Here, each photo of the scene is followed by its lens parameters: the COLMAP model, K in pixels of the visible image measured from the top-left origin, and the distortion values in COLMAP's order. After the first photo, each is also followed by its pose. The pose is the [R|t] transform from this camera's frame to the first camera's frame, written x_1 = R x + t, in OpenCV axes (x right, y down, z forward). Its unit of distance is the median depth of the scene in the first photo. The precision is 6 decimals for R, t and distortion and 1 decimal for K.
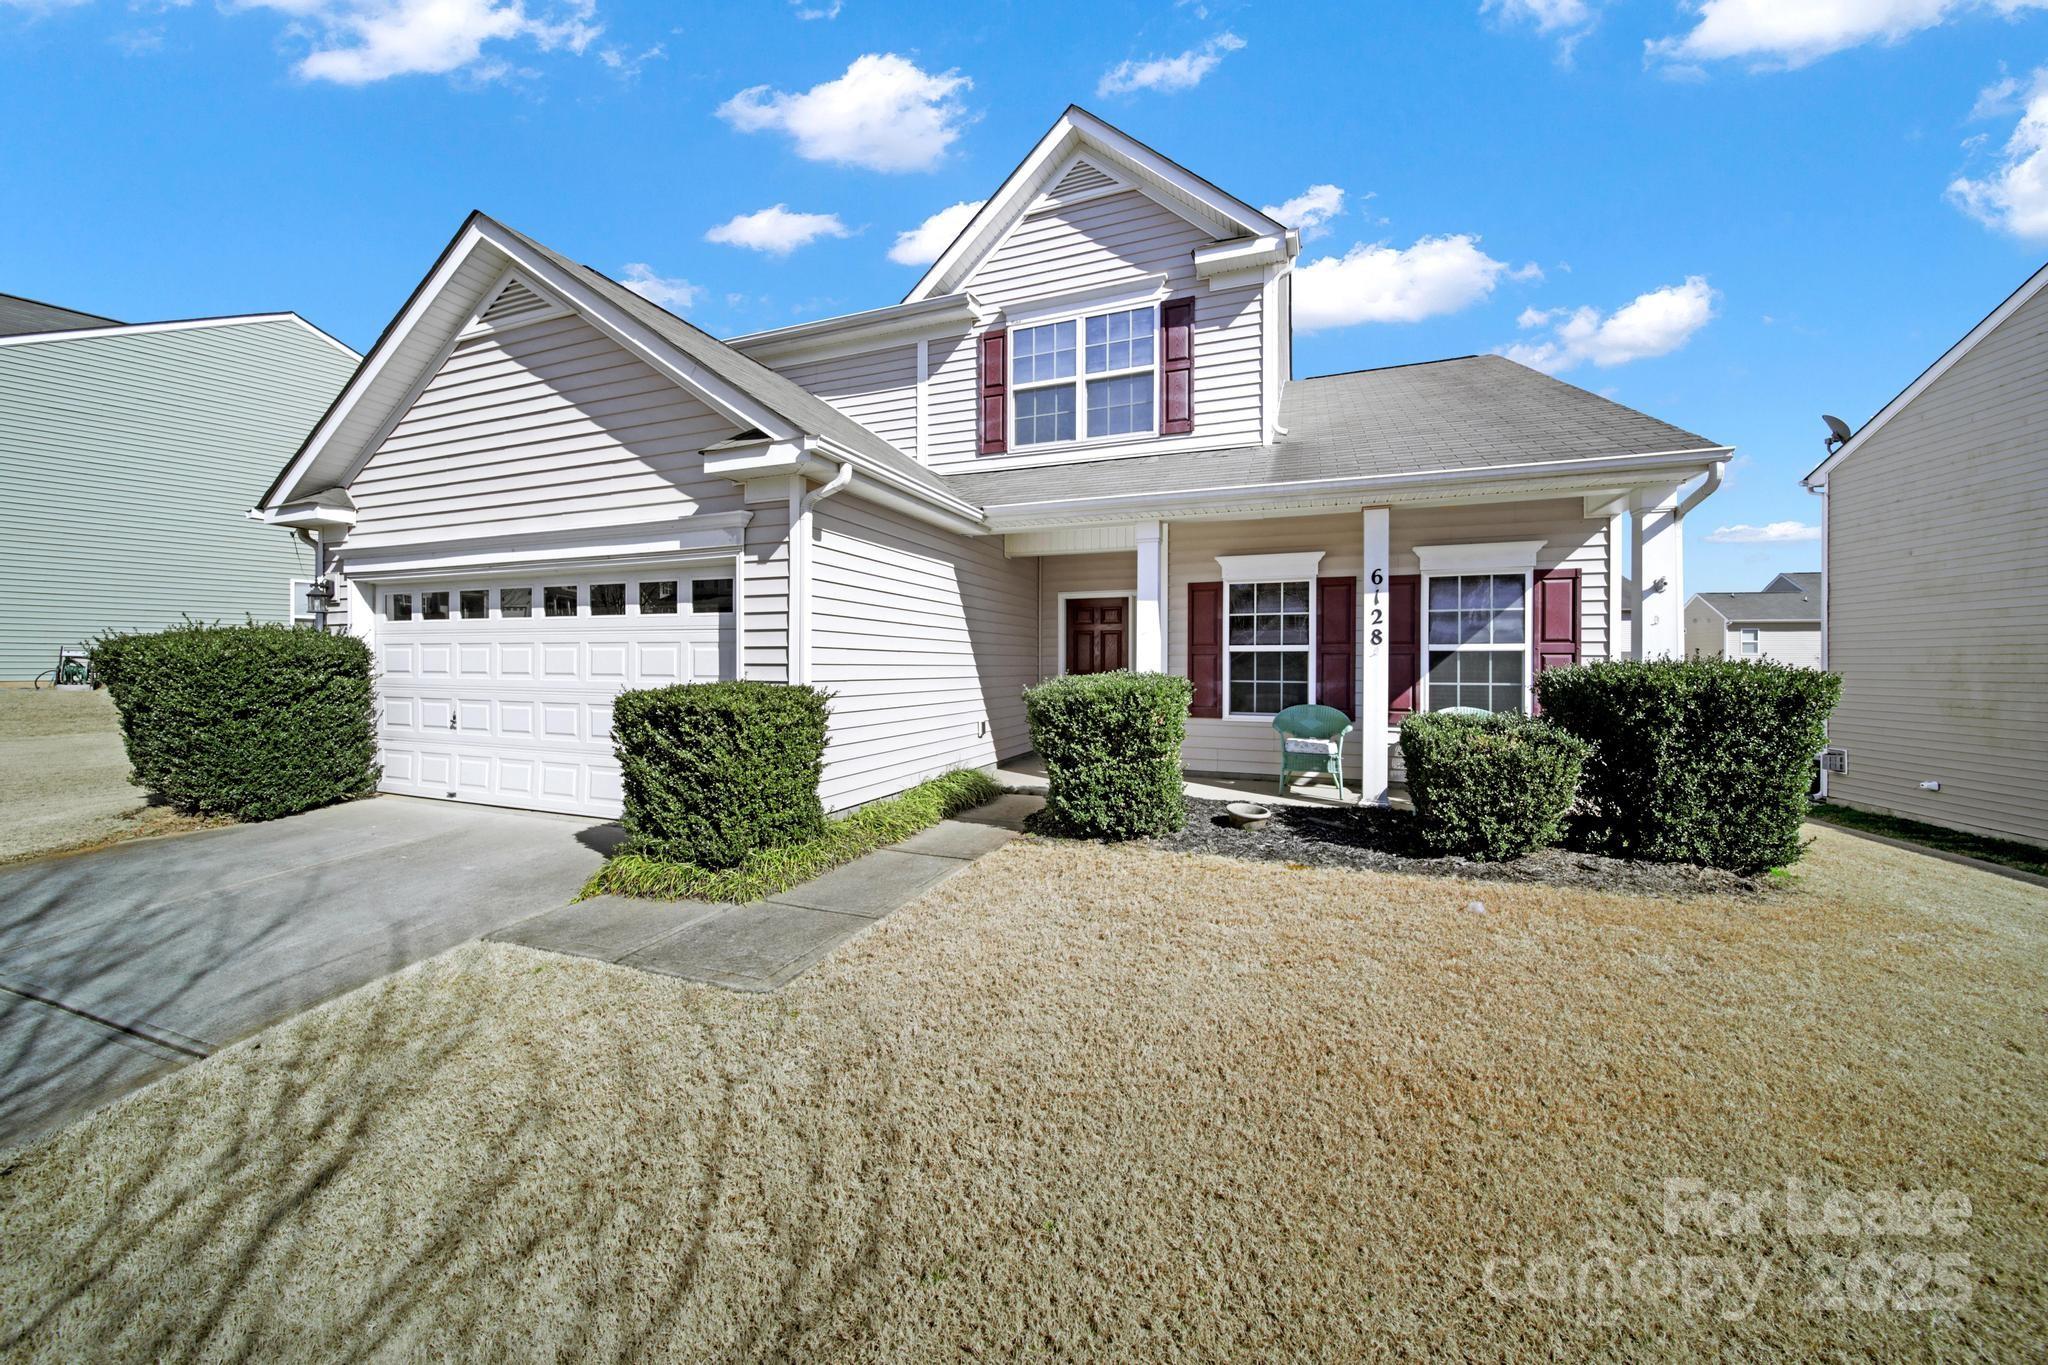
lens RADIAL K [[722.8, 0, 1036.7], [0, 722.8, 687.1], [0, 0, 1]] dist [-0.000457, -0.000301]
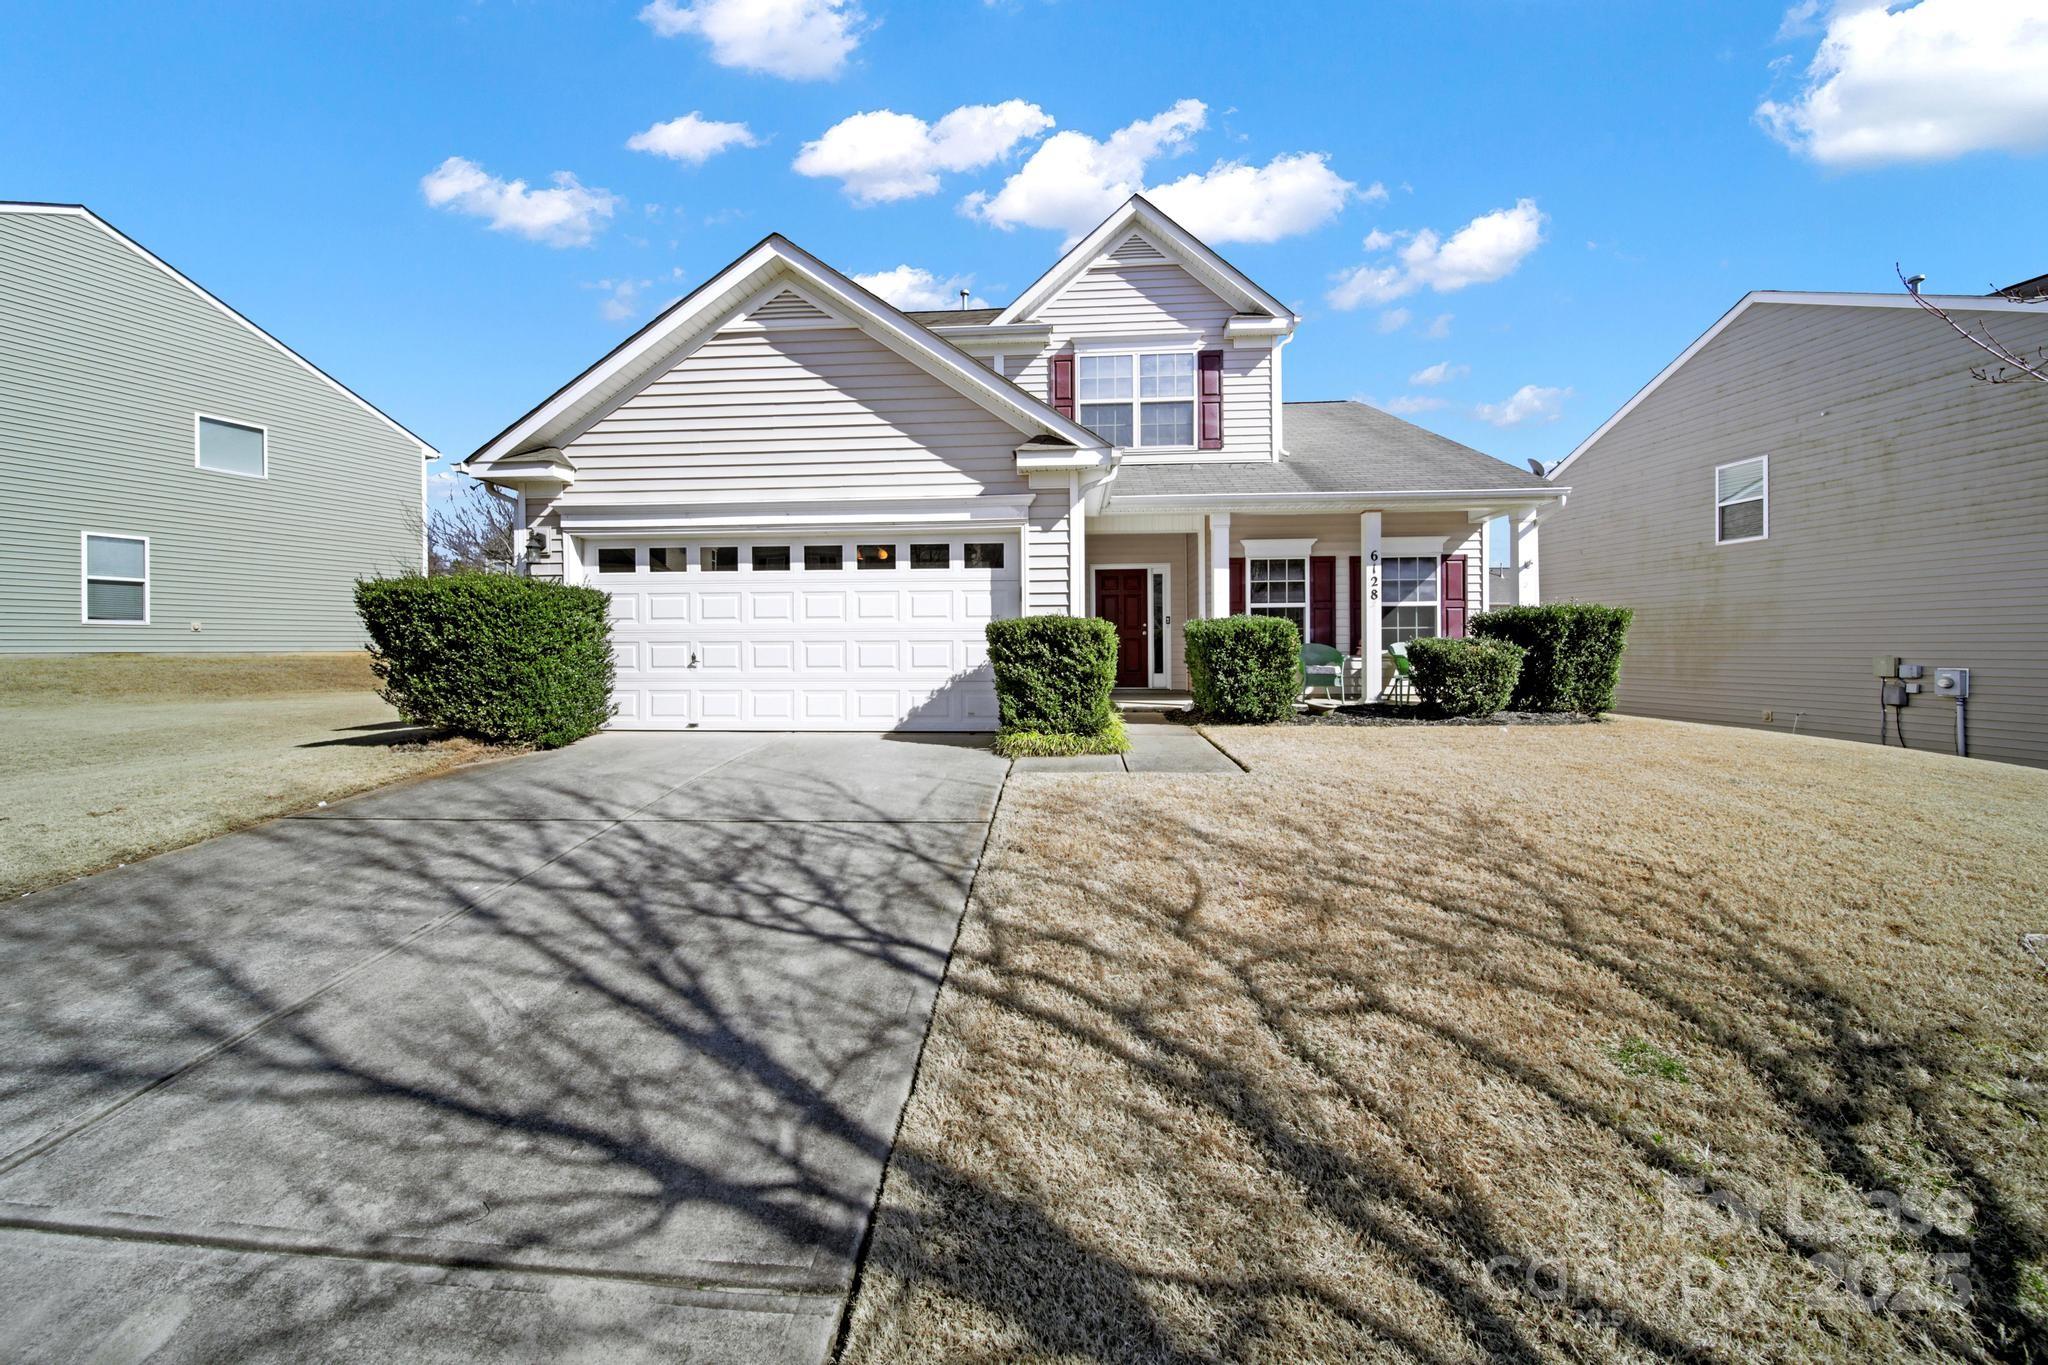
lens RADIAL K [[722.8, 0, 1017.7], [0, 722.8, 677.3], [0, 0, 1]] dist [-0.000457, -0.000301]
pose [[0.957966, -0.020932, 0.286116, -0.655787], [0.017972, 0.999754, 0.012967, 0.069209], [-0.286317, -0.007280, 0.958107, -0.251109]]
